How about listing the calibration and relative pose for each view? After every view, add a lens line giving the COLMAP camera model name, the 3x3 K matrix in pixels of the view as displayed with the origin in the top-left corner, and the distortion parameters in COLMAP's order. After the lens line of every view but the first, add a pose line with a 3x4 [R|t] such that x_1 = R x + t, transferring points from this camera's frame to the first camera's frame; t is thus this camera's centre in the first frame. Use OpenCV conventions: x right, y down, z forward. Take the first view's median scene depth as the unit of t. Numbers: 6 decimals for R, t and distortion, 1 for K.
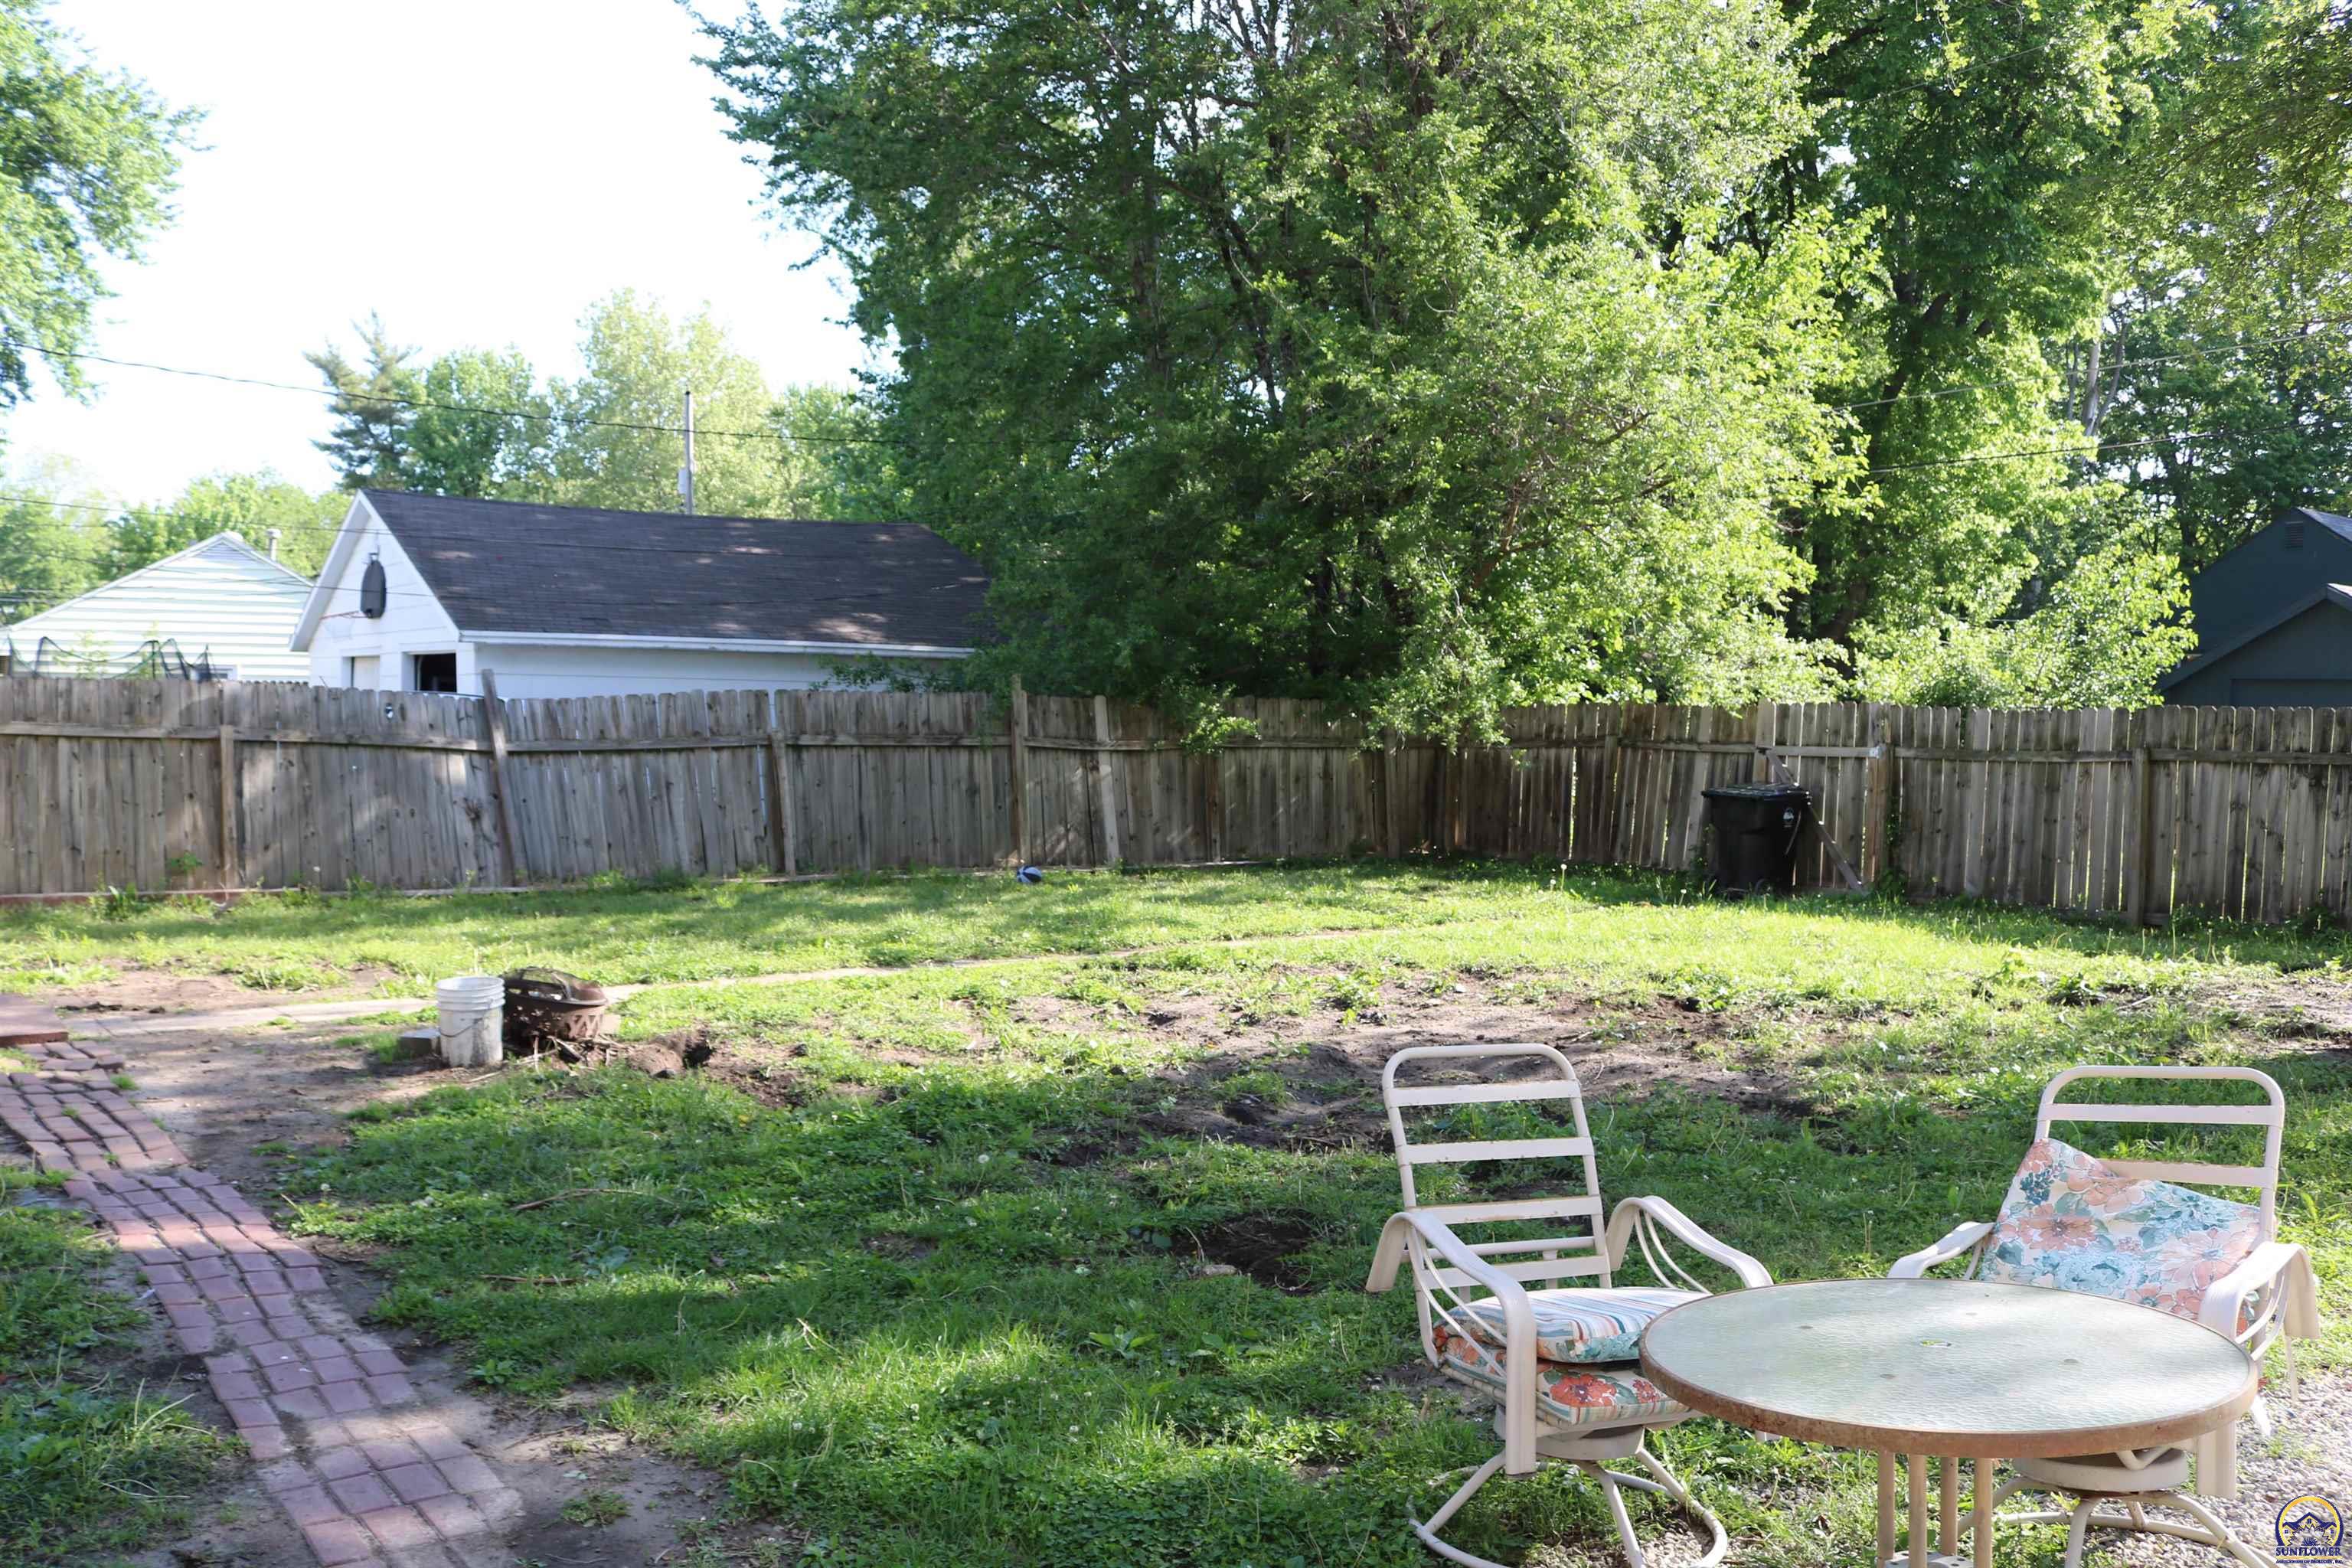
lens RADIAL K [[1977.6, 0, 1186.9], [0, 1977.6, 777.4], [0, 0, 1]] dist [-0.139271, 0.110445]
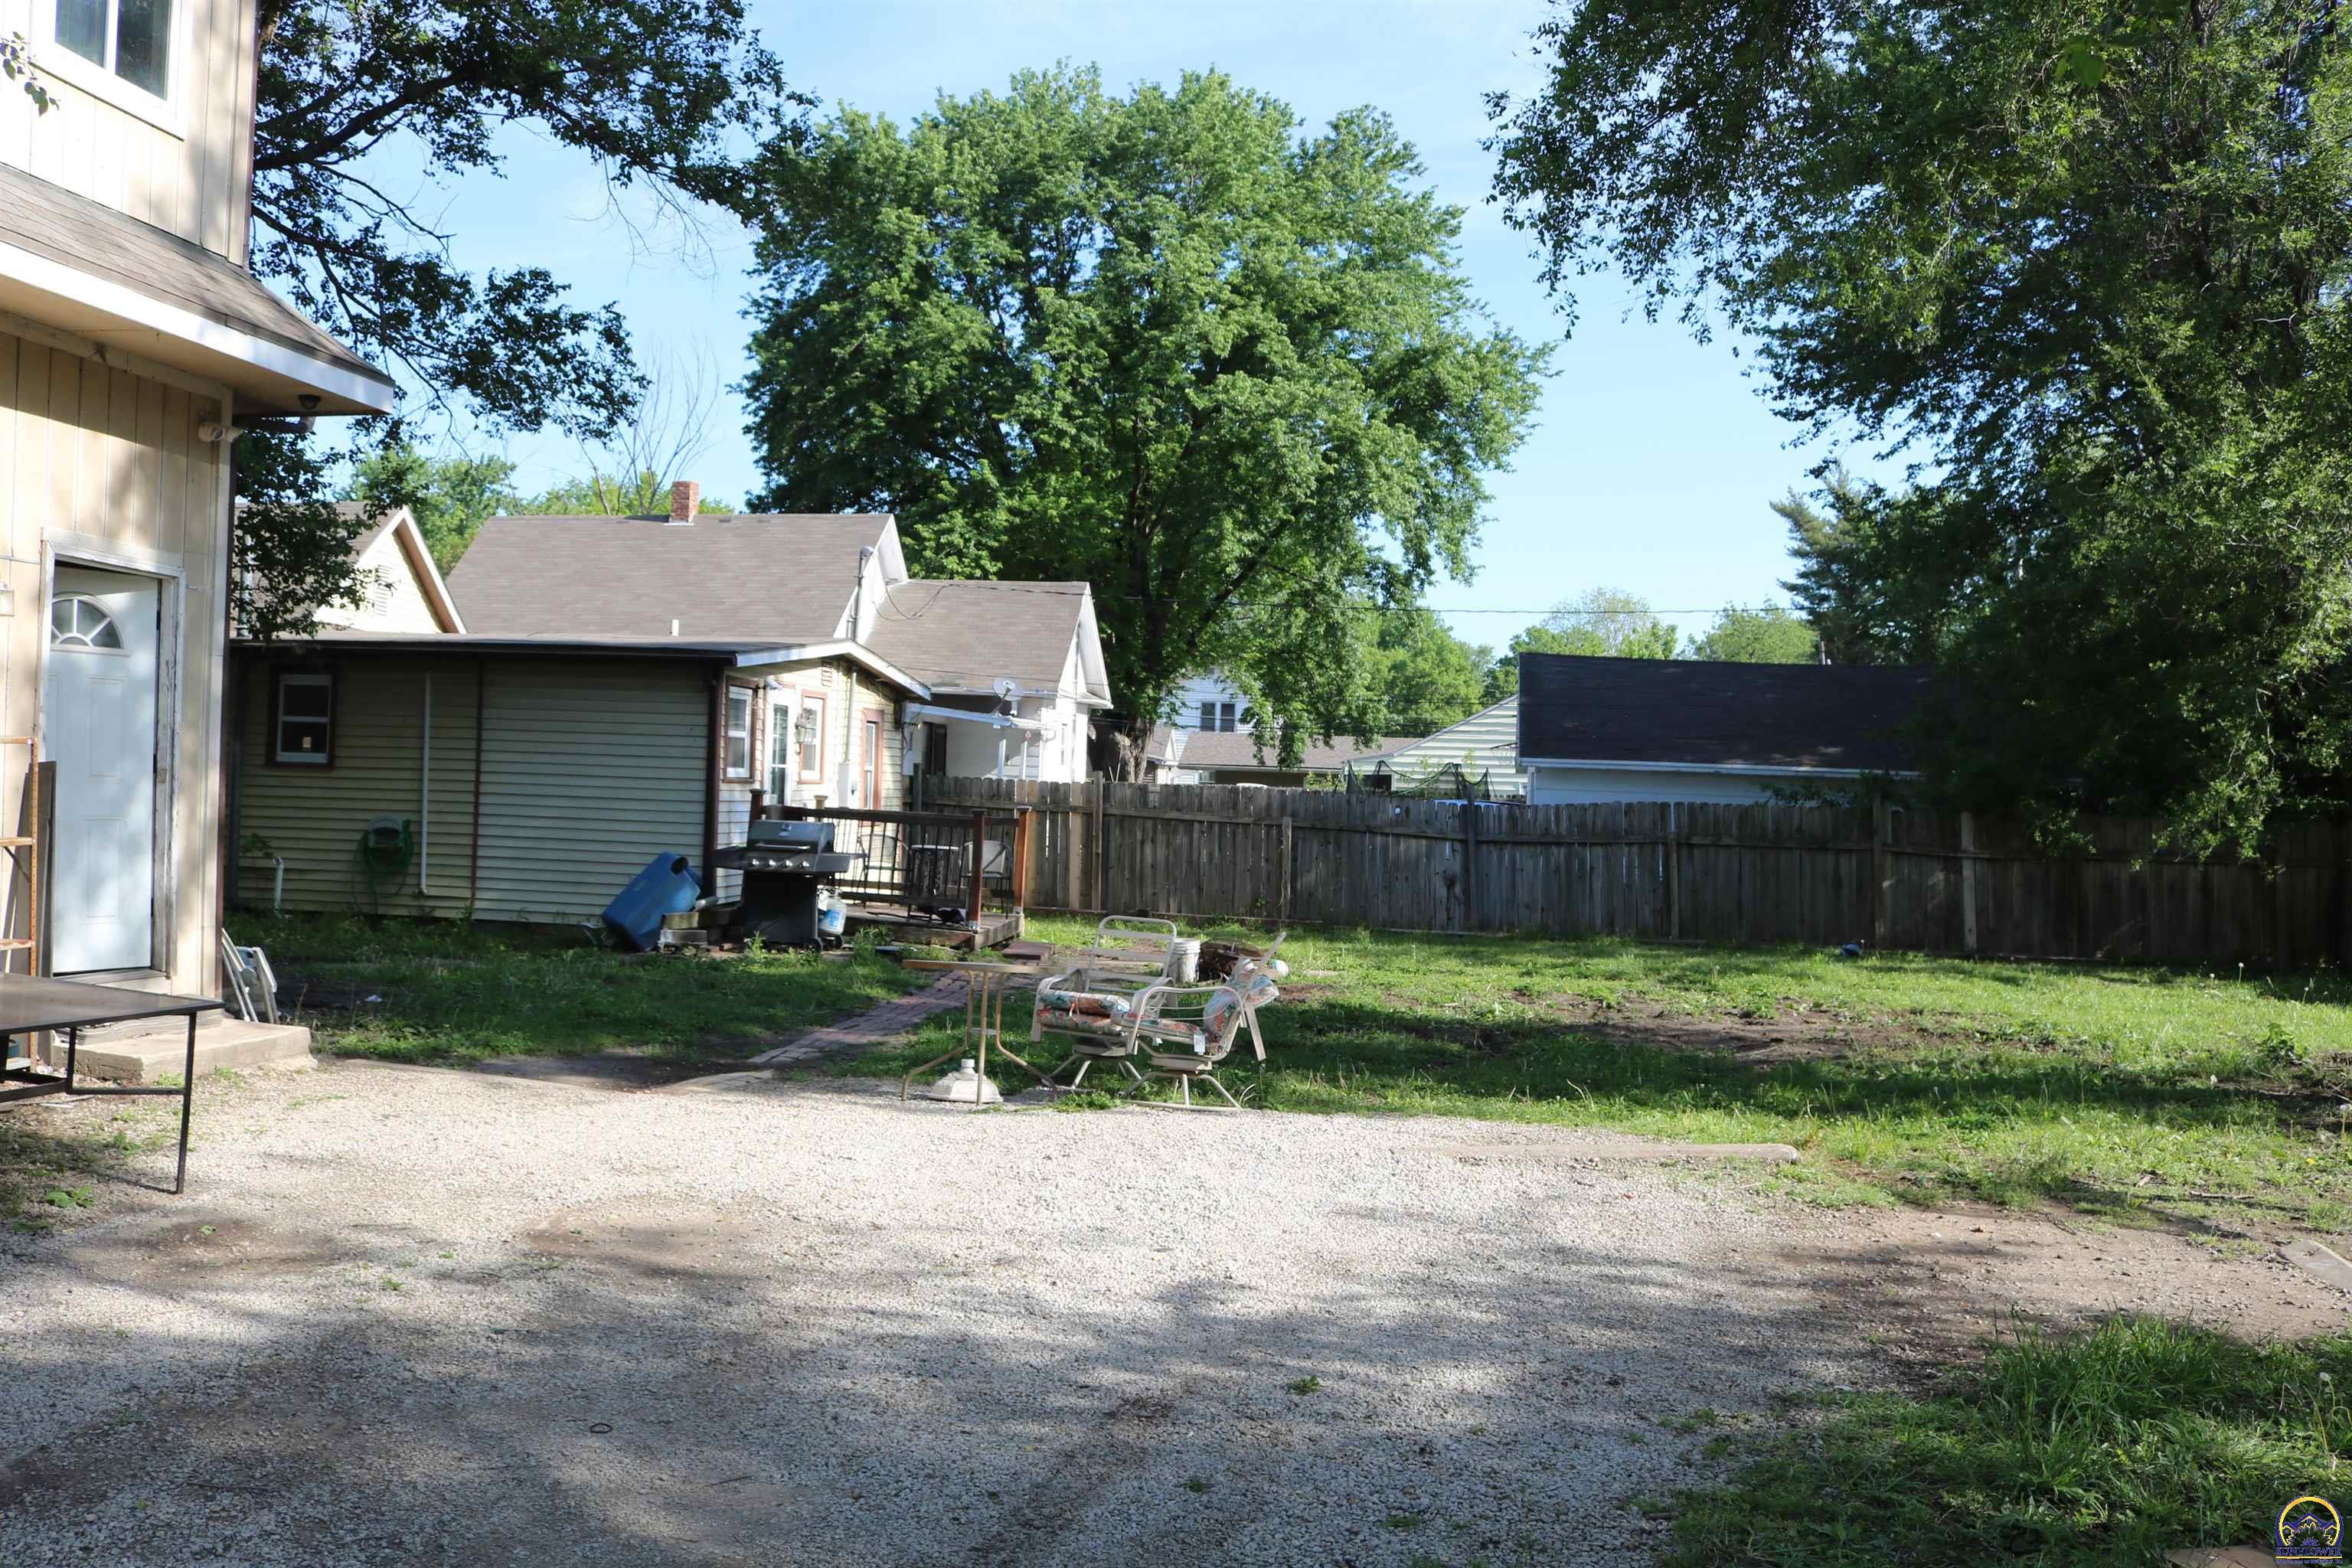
lens RADIAL K [[1977.6, 0, 1170.9], [0, 1977.6, 778.4], [0, 0, 1]] dist [-0.139271, 0.110445]
pose [[0.717063, 0.002190, -0.697005, 0.280423], [-0.046347, 0.997932, -0.044546, 0.008954], [0.695466, 0.064246, 0.715681, -0.121423]]
